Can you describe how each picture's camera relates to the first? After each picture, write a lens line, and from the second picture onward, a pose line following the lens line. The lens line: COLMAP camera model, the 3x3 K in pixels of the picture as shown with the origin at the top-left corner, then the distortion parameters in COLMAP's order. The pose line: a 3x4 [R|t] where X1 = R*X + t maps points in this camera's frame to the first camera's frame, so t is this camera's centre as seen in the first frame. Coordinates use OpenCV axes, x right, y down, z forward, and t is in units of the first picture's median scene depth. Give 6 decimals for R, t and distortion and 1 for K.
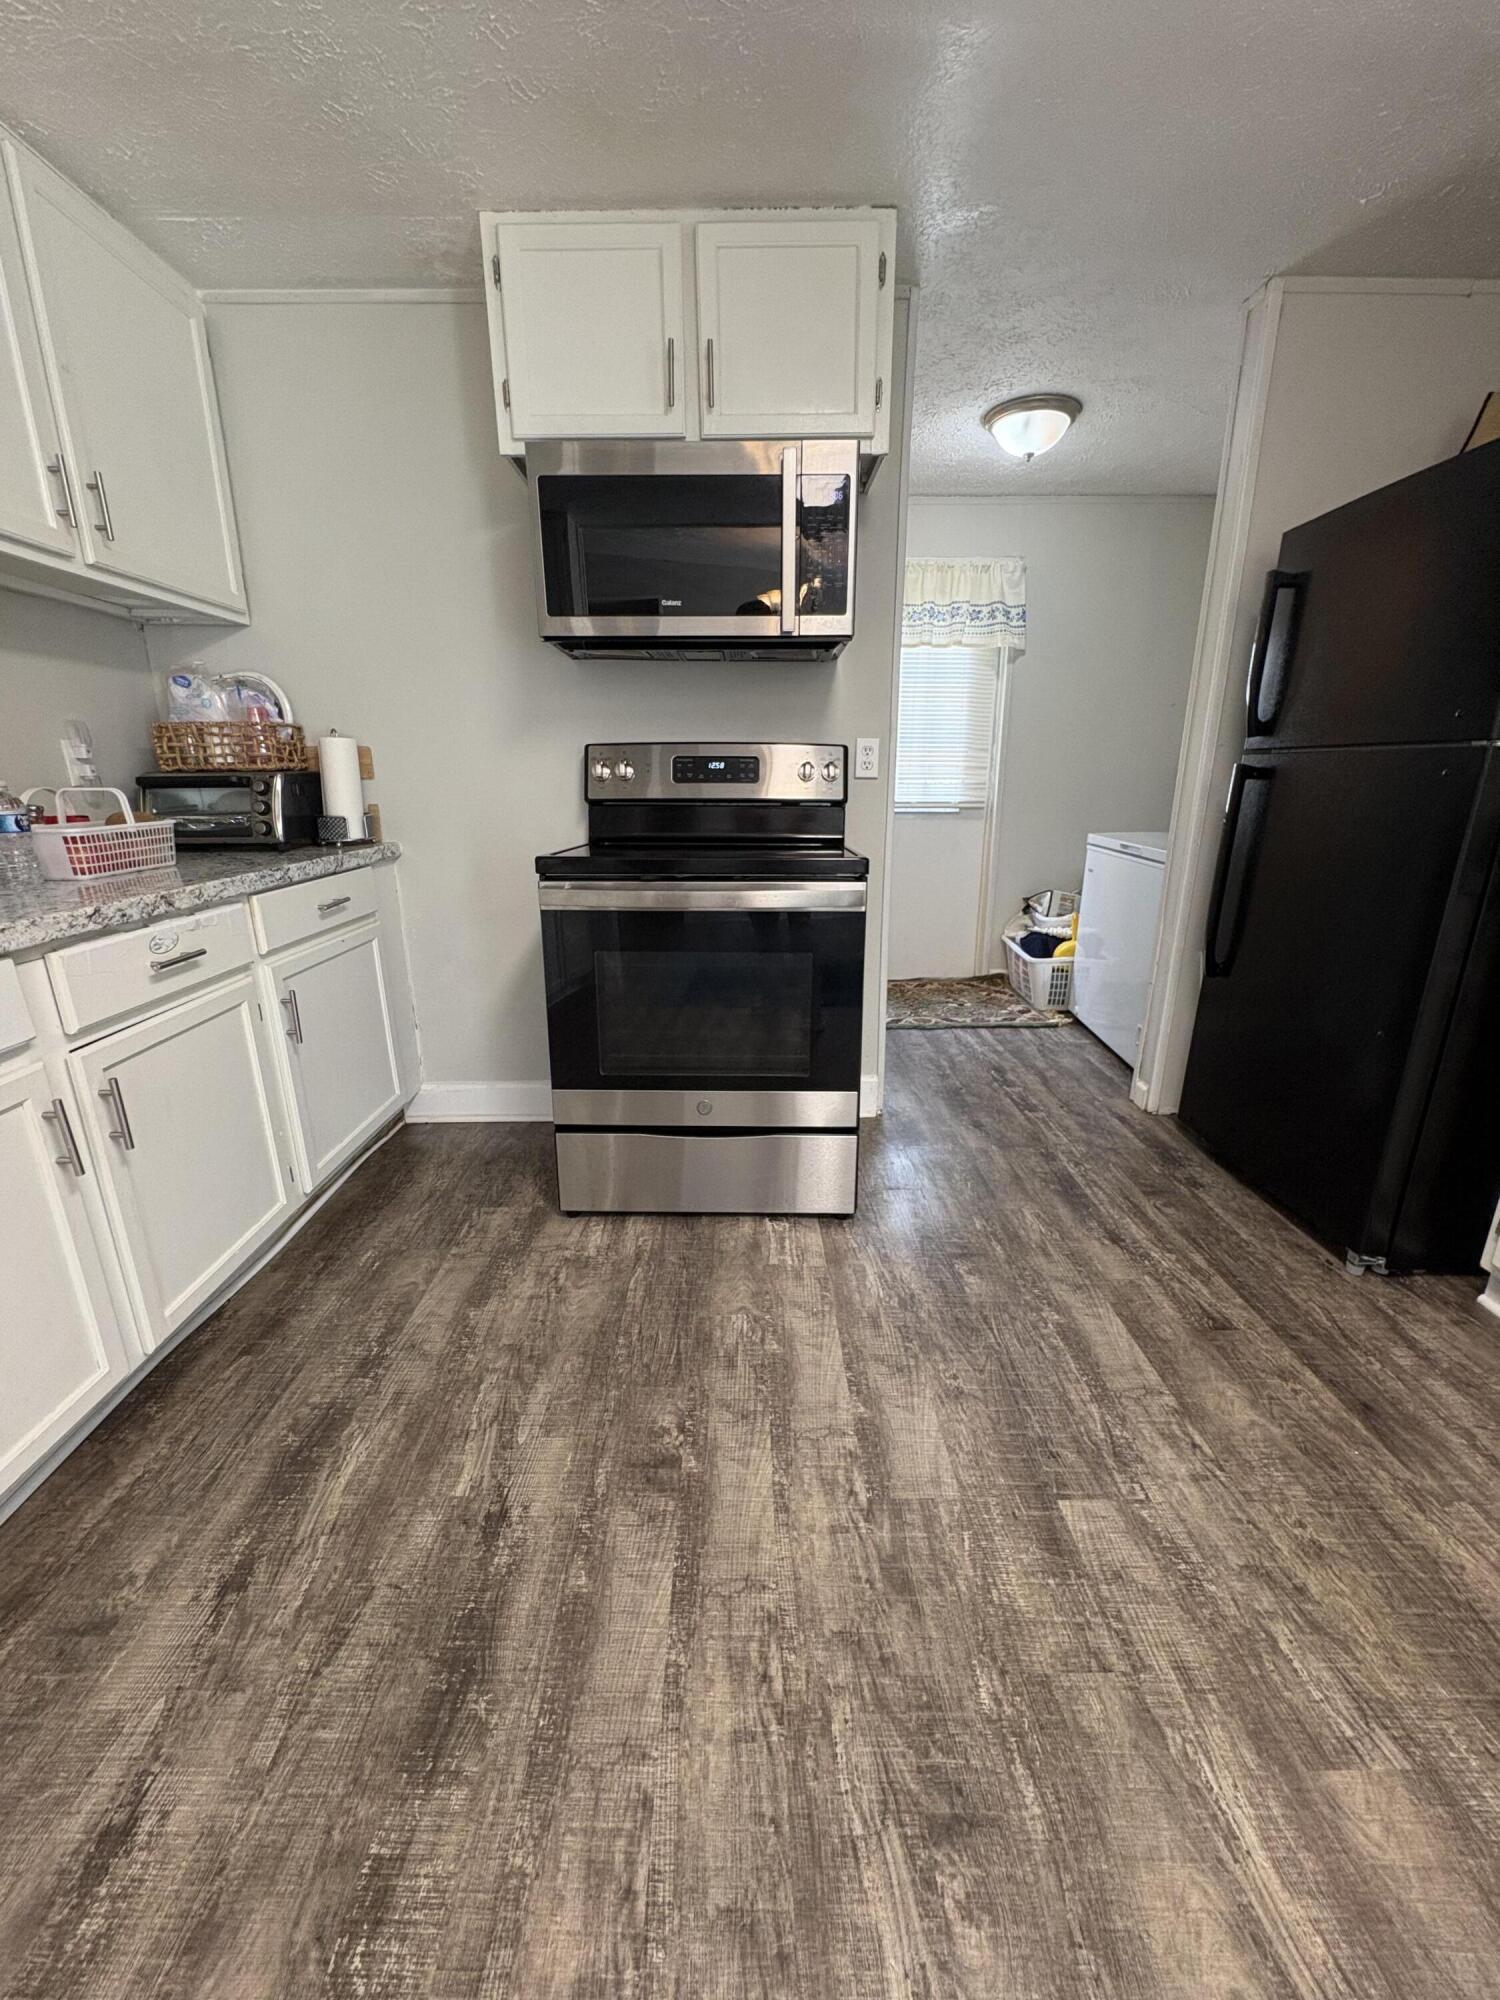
lens RADIAL K [[799.0, 0, 748.4], [0, 799.0, 1001.0], [0, 0, 1]] dist [-0.000827, 0.000330]
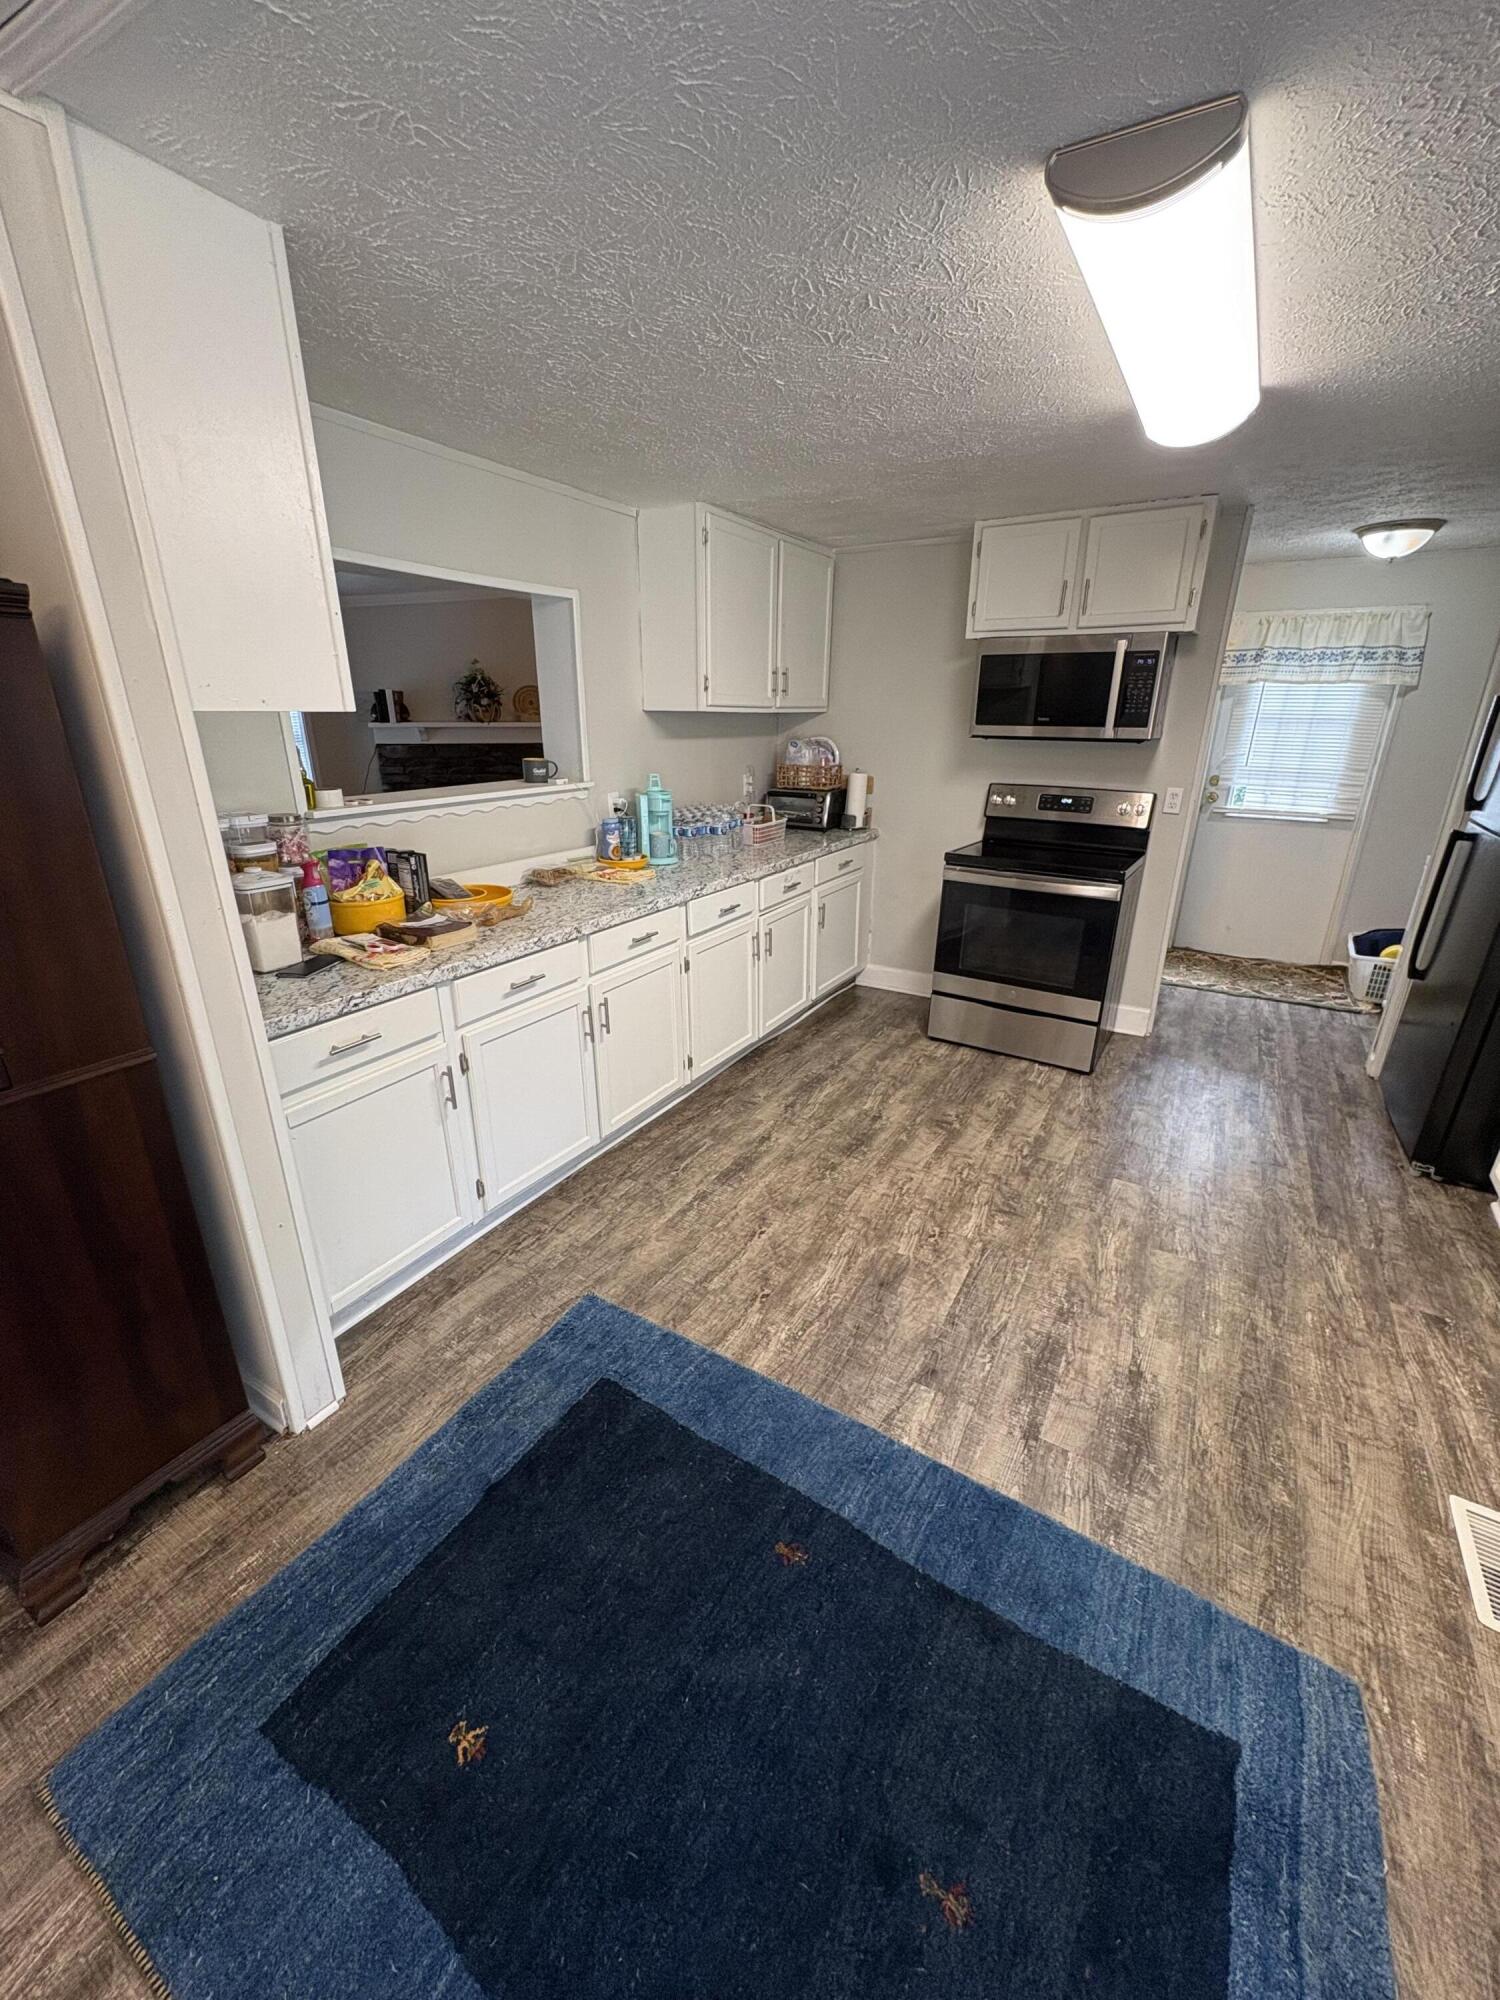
lens RADIAL K [[798.5, 0, 750.0], [0, 798.5, 1000.0], [0, 0, 1]] dist [0.000234, 0.000057]
pose [[0.856758, 0.188005, -0.480229, 0.330217], [-0.151050, 0.981827, 0.114893, 0.024549], [0.493102, -0.025897, 0.869586, -0.948133]]
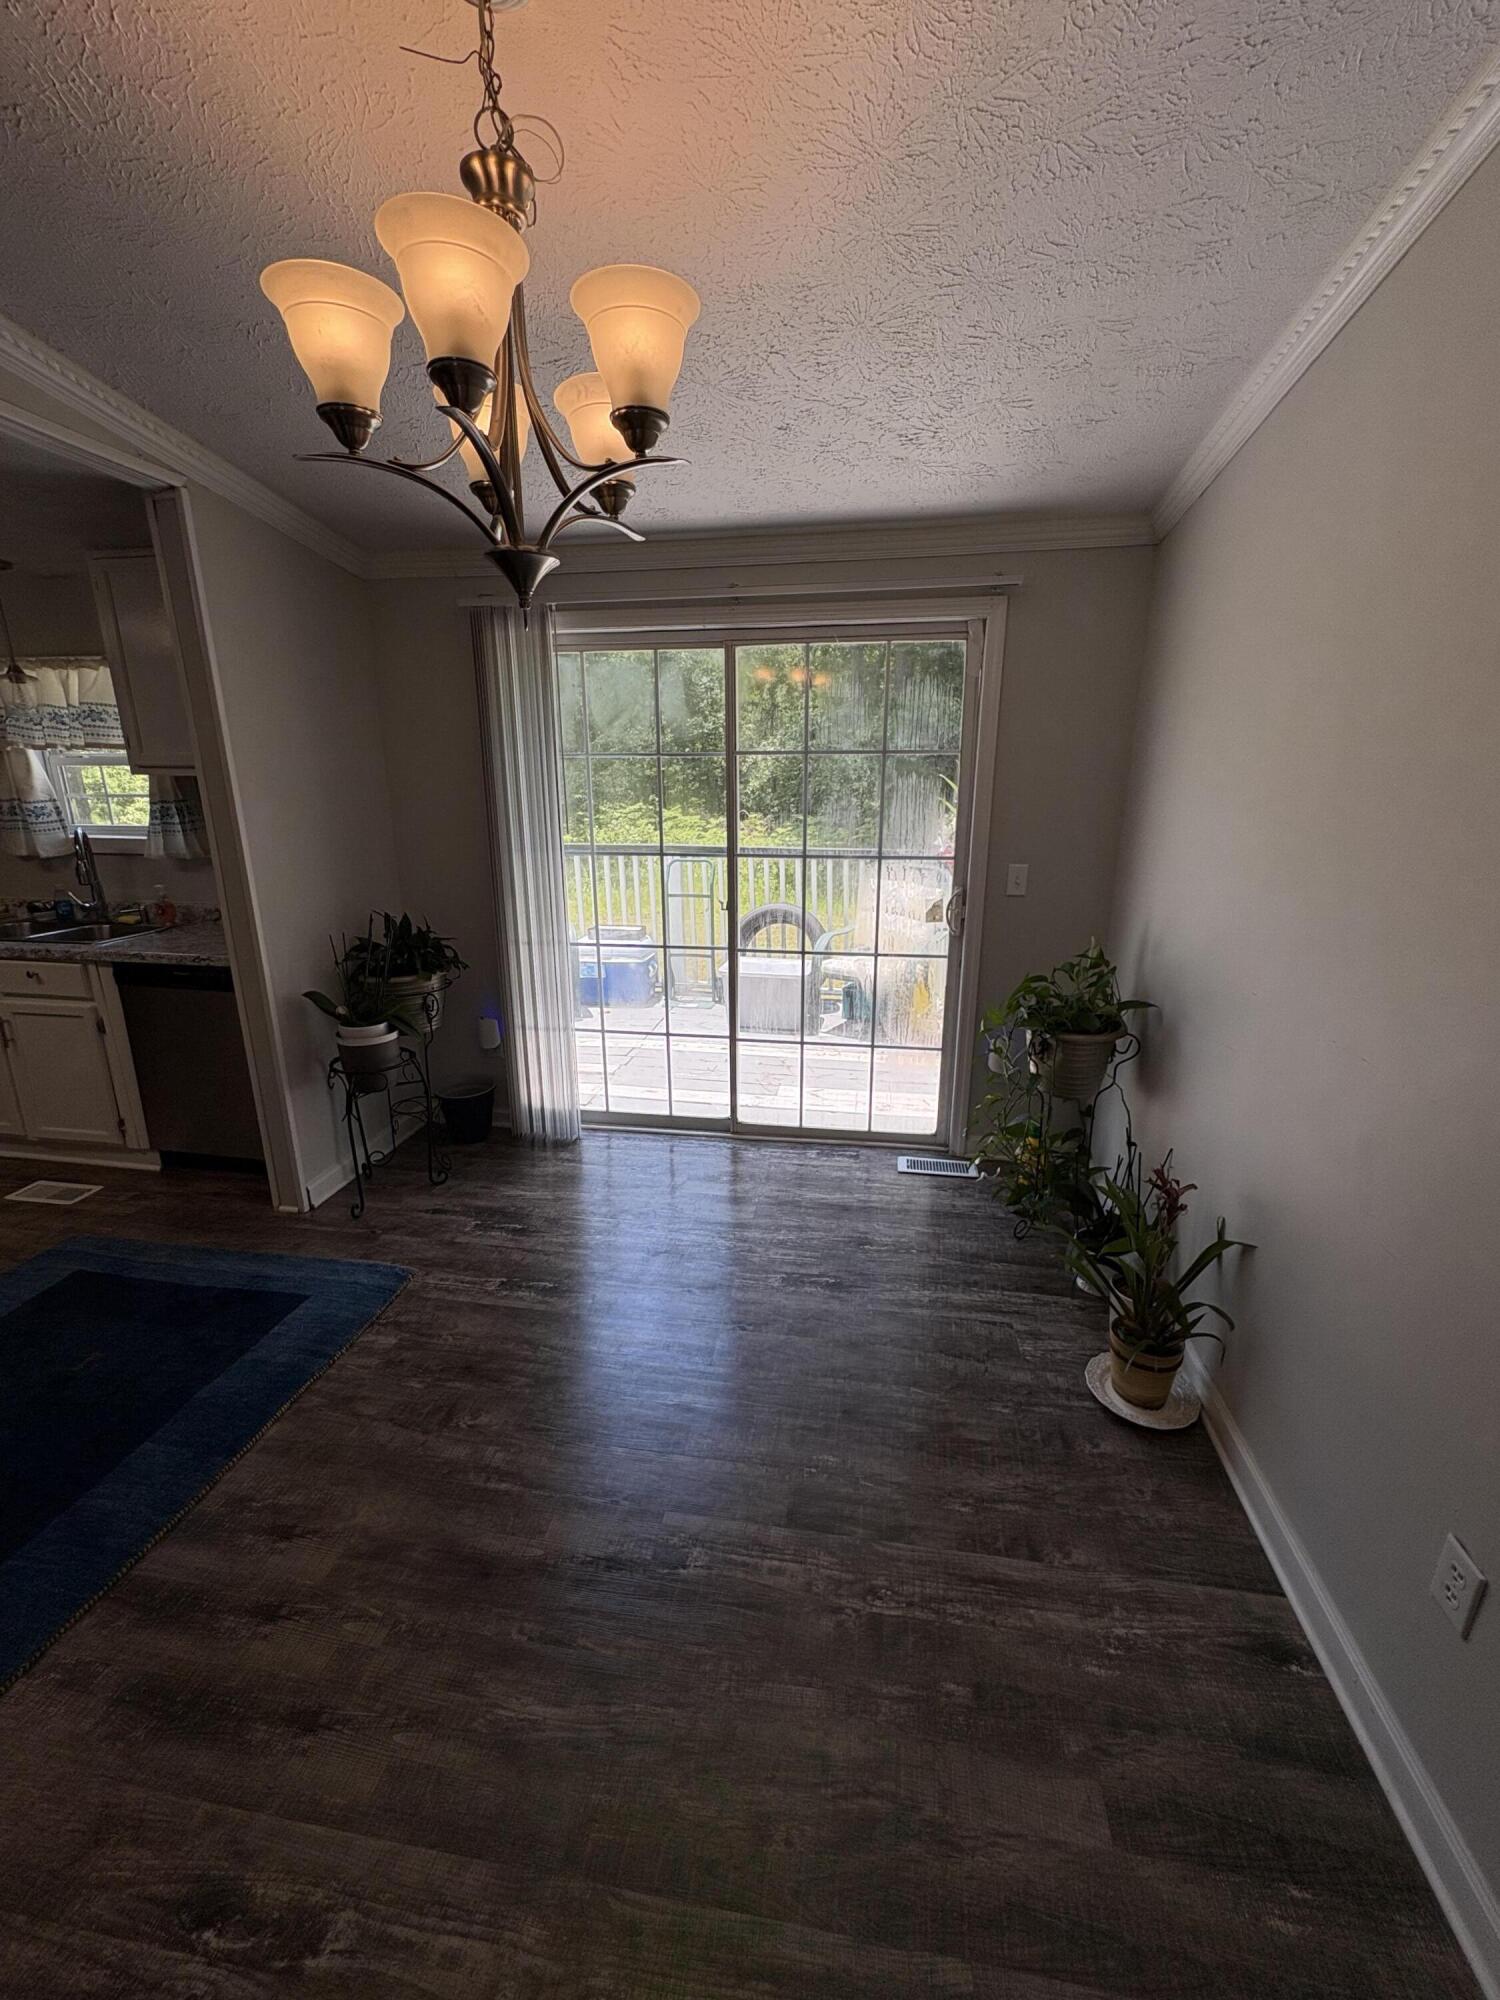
lens RADIAL K [[796.7, 0, 752.9], [0, 796.7, 999.1], [0, 0, 1]] dist [-0.000841, 0.000526]
pose [[0.151711, -0.261299, 0.953261, -0.499078], [0.271395, 0.938370, 0.214025, 0.248349], [-0.950436, 0.226240, 0.213276, -1.639165]]
